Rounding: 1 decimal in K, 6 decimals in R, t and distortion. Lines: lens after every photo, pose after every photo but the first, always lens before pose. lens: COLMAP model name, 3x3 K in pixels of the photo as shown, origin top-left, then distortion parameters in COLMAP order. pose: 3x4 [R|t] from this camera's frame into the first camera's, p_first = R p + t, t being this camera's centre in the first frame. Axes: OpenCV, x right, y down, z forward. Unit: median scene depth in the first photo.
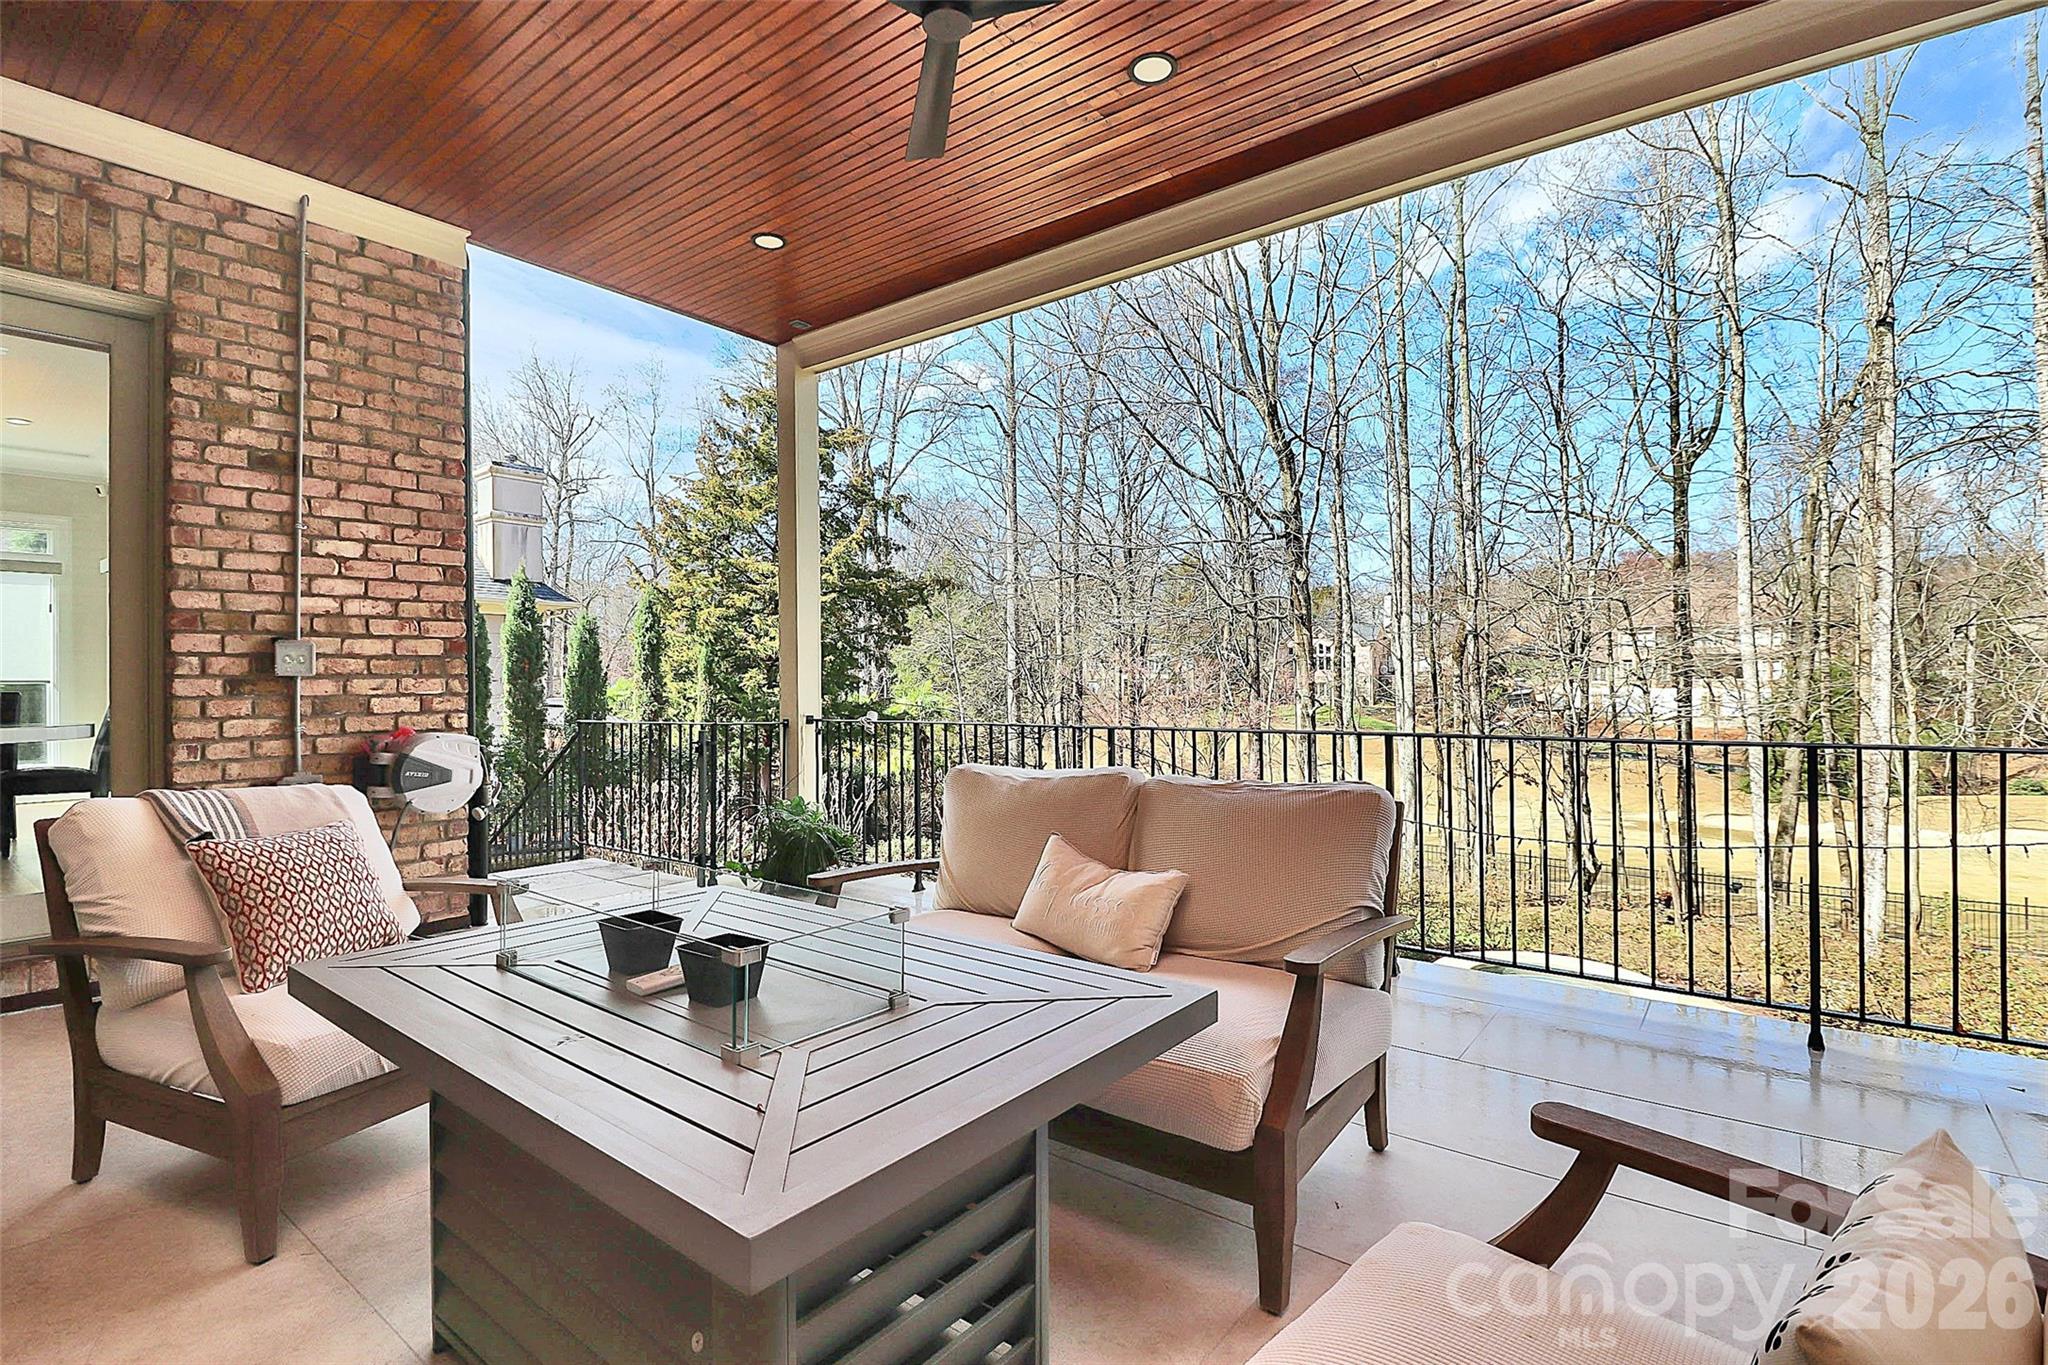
lens RADIAL K [[983.2, 0, 1024.3], [0, 983.2, 677.4], [0, 0, 1]] dist [0.000879, -0.000909]
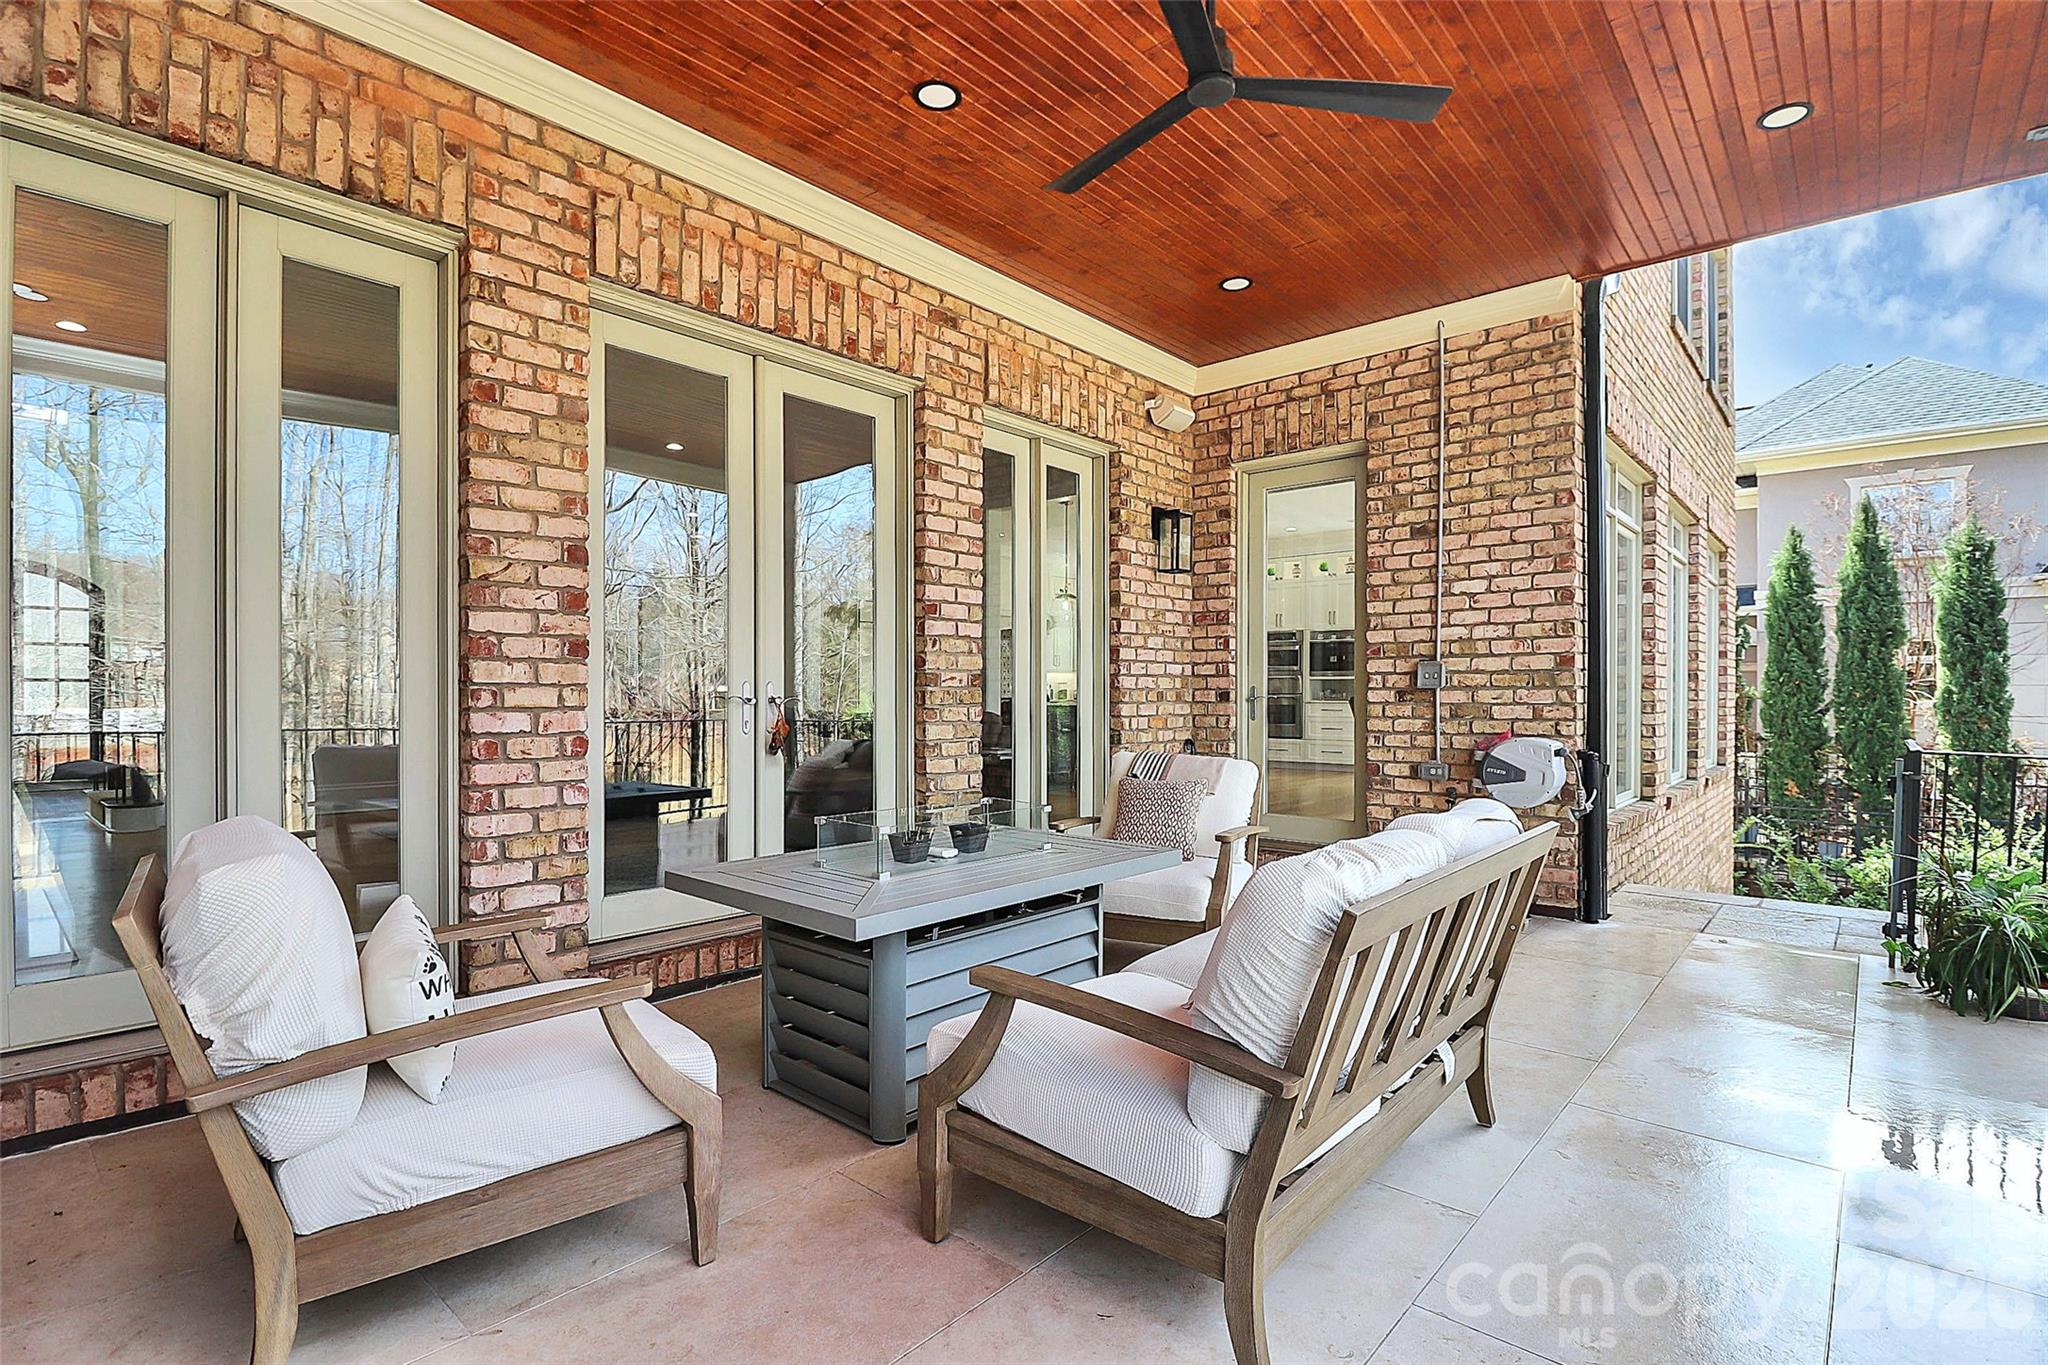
lens RADIAL K [[983.2, 0, 1024.2], [0, 983.2, 693.4], [0, 0, 1]] dist [0.000879, -0.000909]
pose [[-0.046606, 0.010044, -0.998863, 0.596942], [0.008678, 0.999916, 0.009650, -0.011510], [0.998876, -0.008219, -0.046689, 0.494187]]
